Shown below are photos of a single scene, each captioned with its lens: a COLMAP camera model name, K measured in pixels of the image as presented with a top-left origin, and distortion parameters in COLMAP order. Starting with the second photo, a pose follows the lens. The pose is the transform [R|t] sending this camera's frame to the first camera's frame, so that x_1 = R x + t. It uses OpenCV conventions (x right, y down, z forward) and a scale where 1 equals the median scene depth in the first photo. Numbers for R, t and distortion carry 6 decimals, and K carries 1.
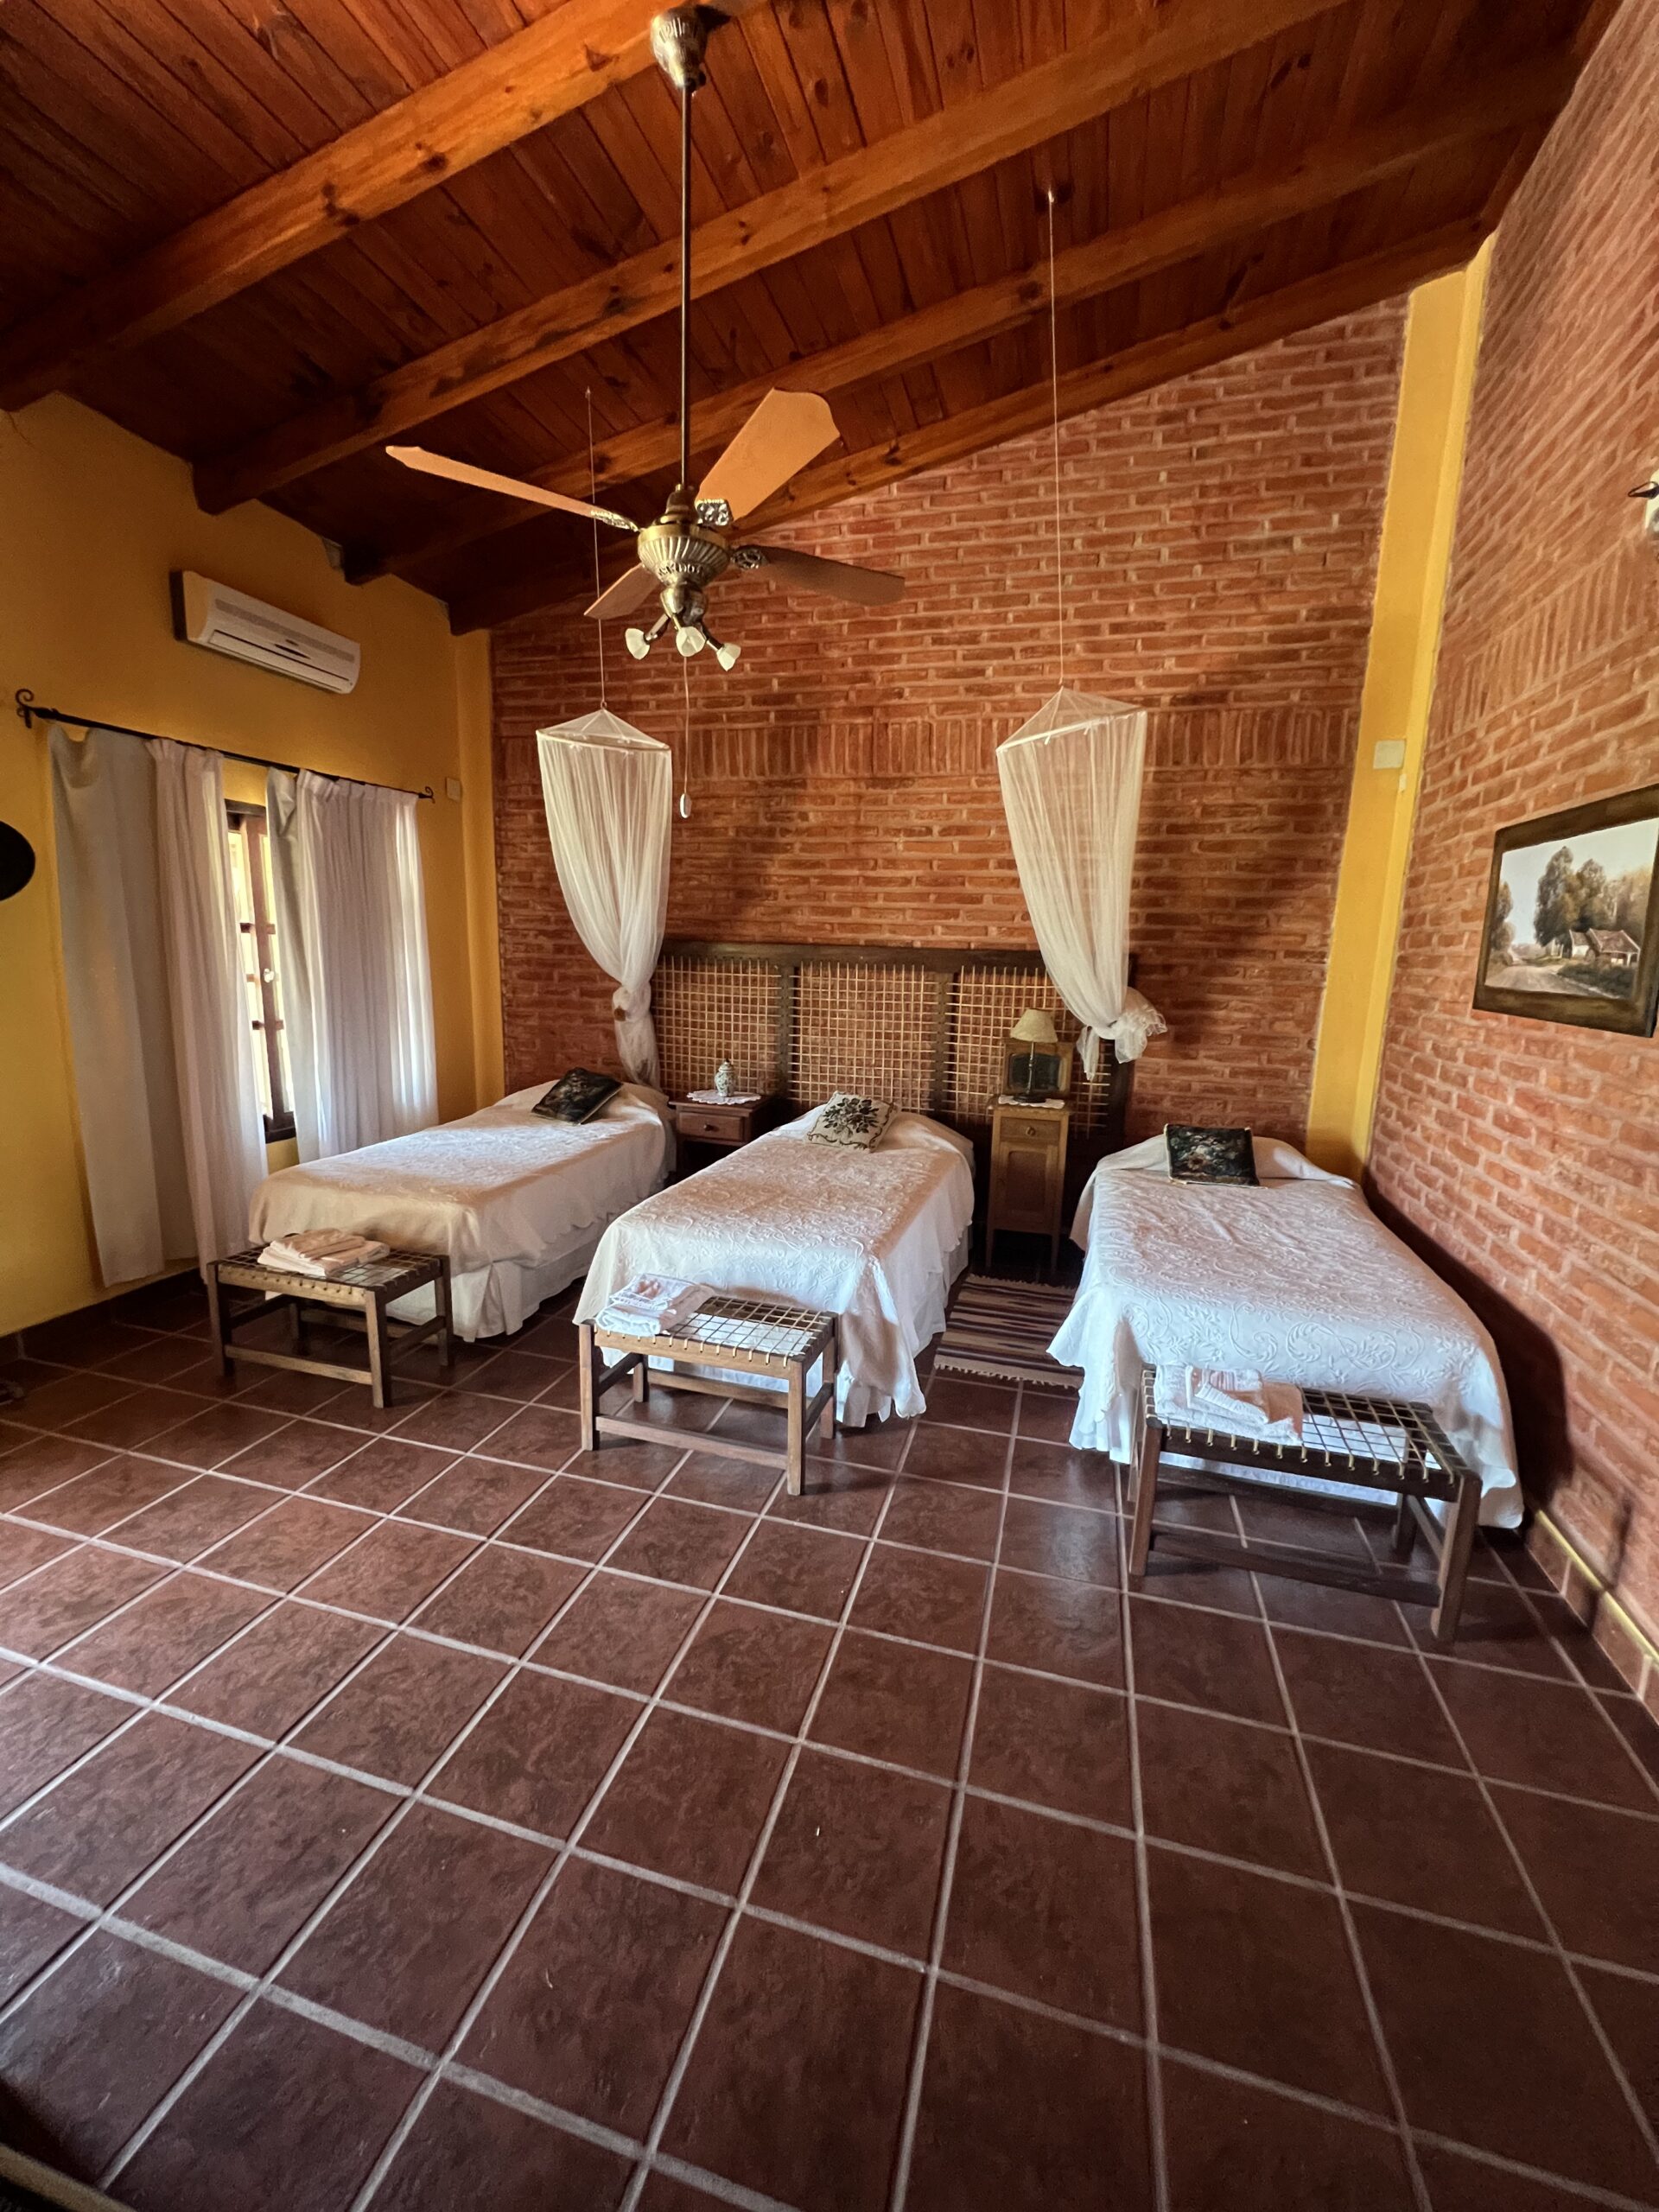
lens RADIAL K [[888.7, 0, 829.5], [0, 888.7, 1106.0], [0, 0, 1]] dist [-0.001561, 0.000249]
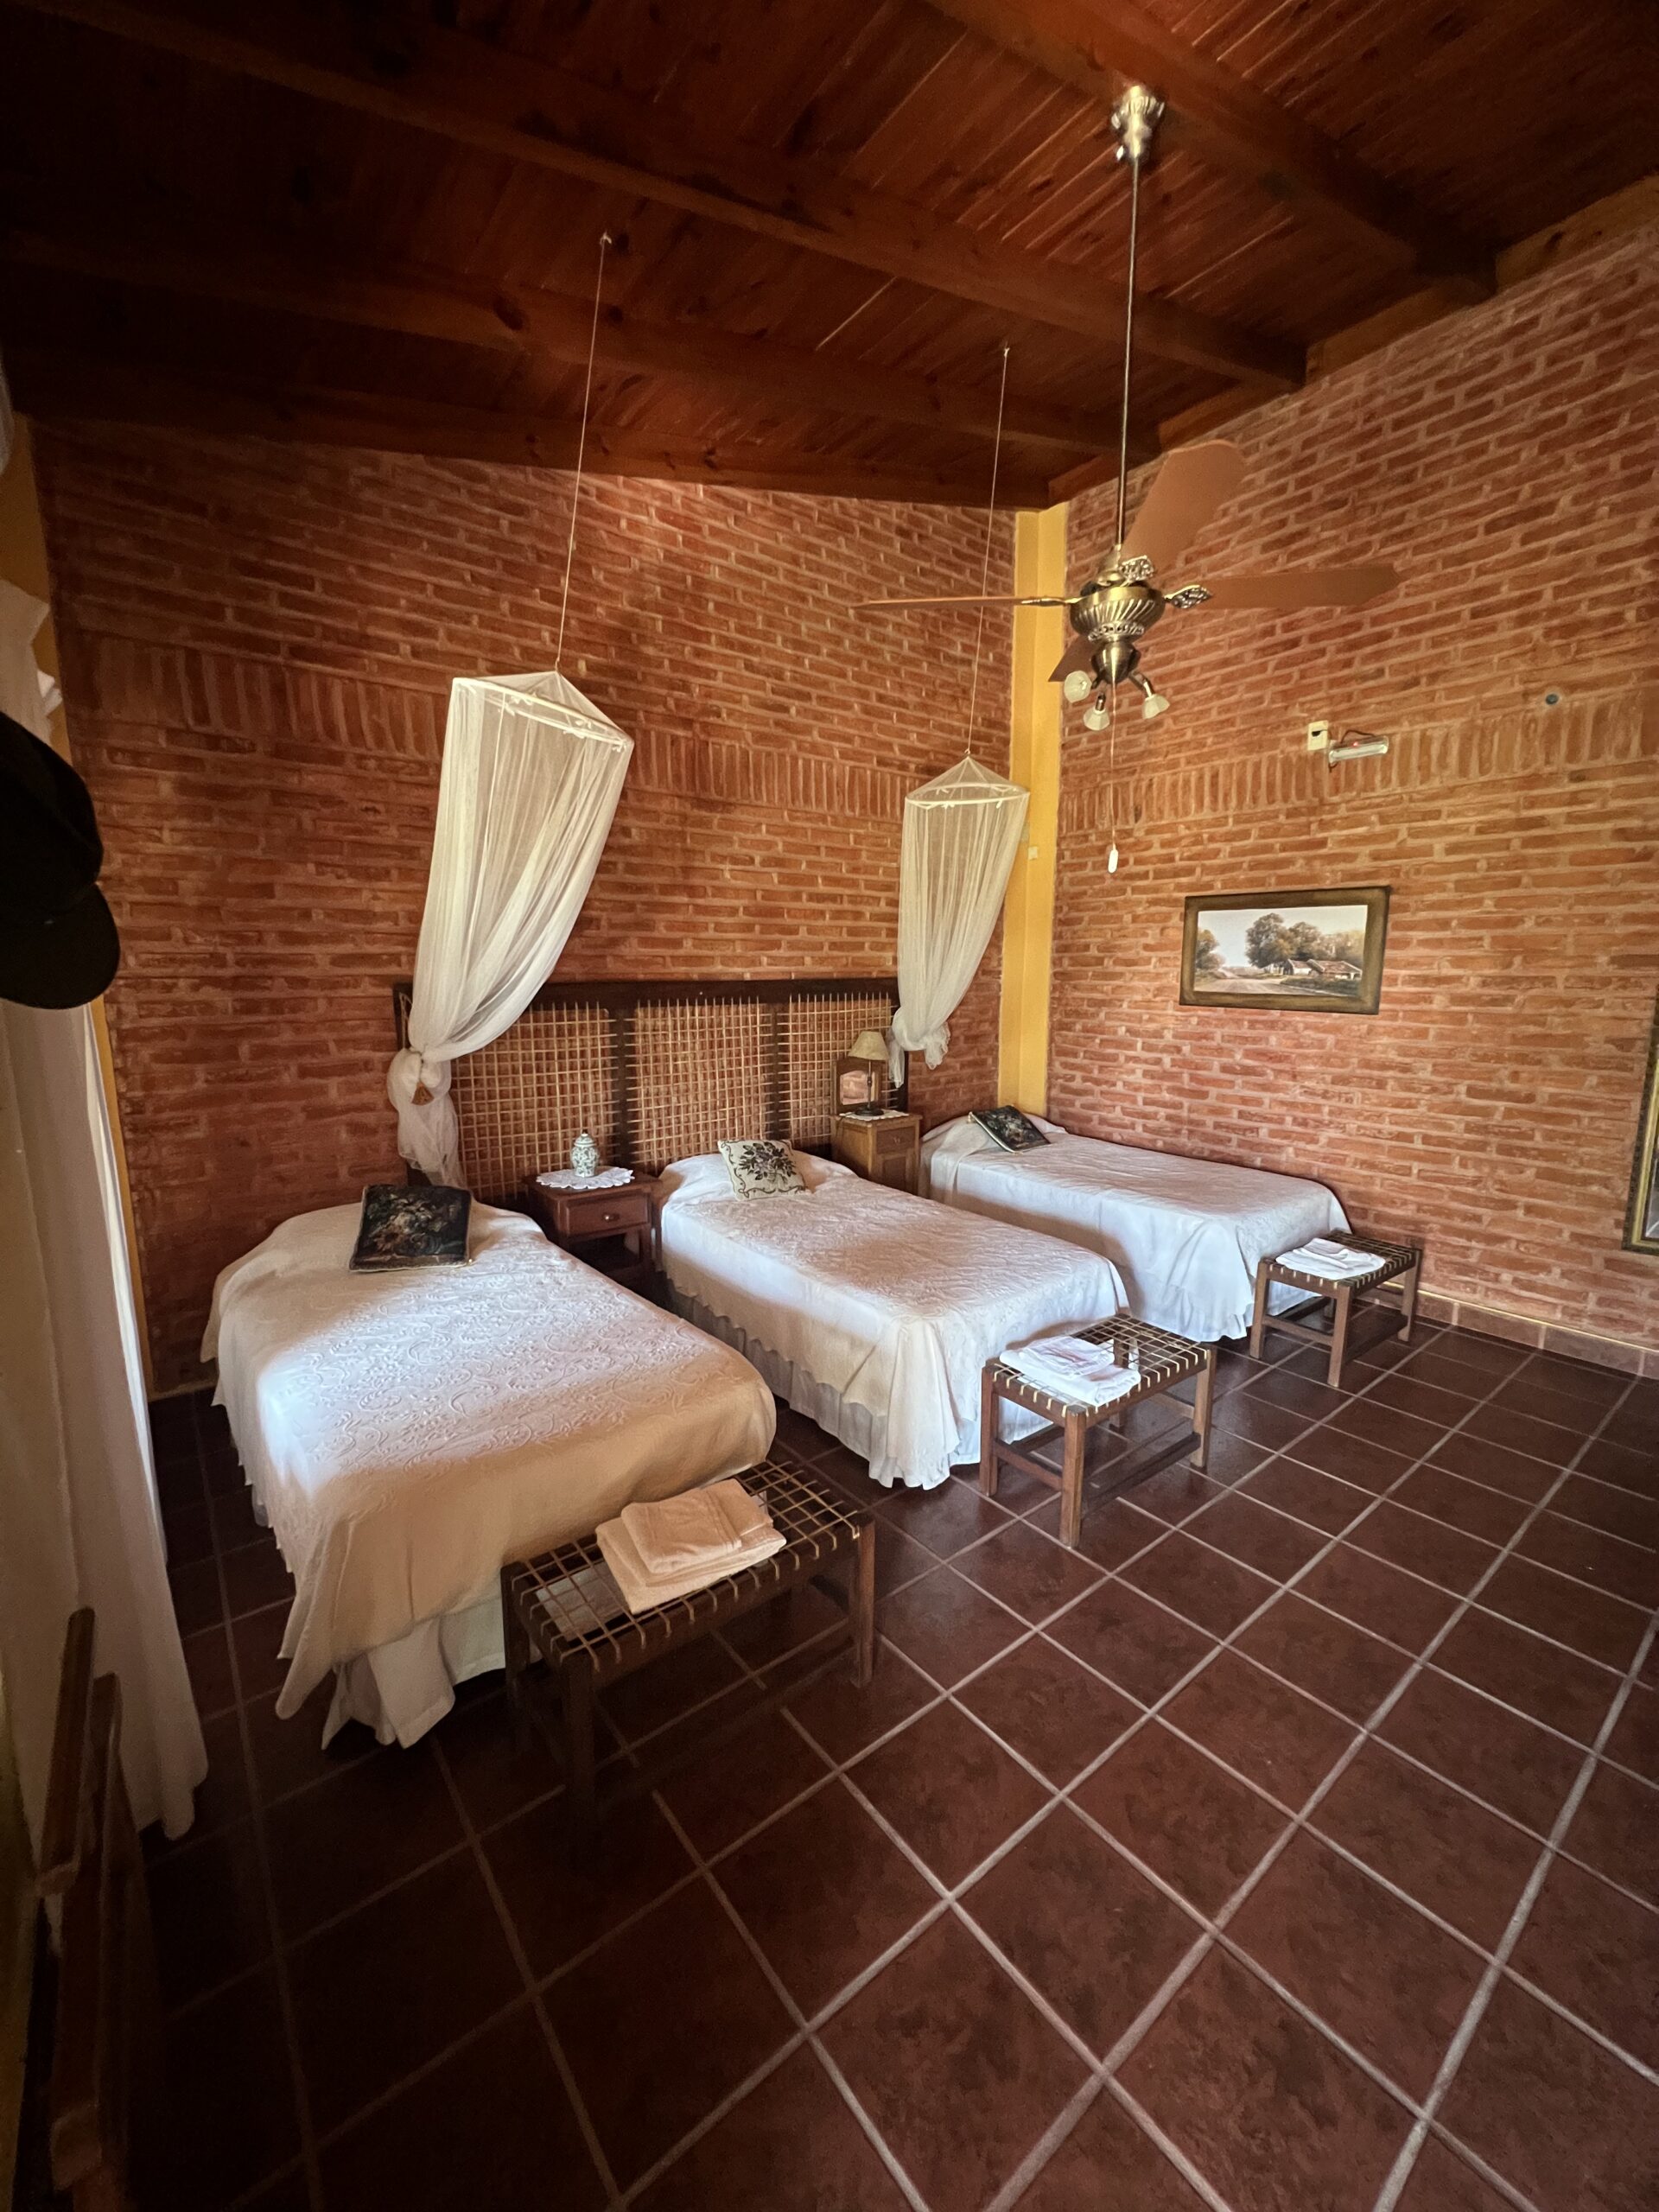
lens RADIAL K [[885.3, 0, 829.5], [0, 885.3, 1106.0], [0, 0, 1]] dist [-0.001054, -0.000082]
pose [[0.581763, -0.159283, 0.797610, -0.657380], [0.161676, 0.983715, 0.078524, -0.107059], [-0.797128, 0.083272, 0.598041, 0.373987]]
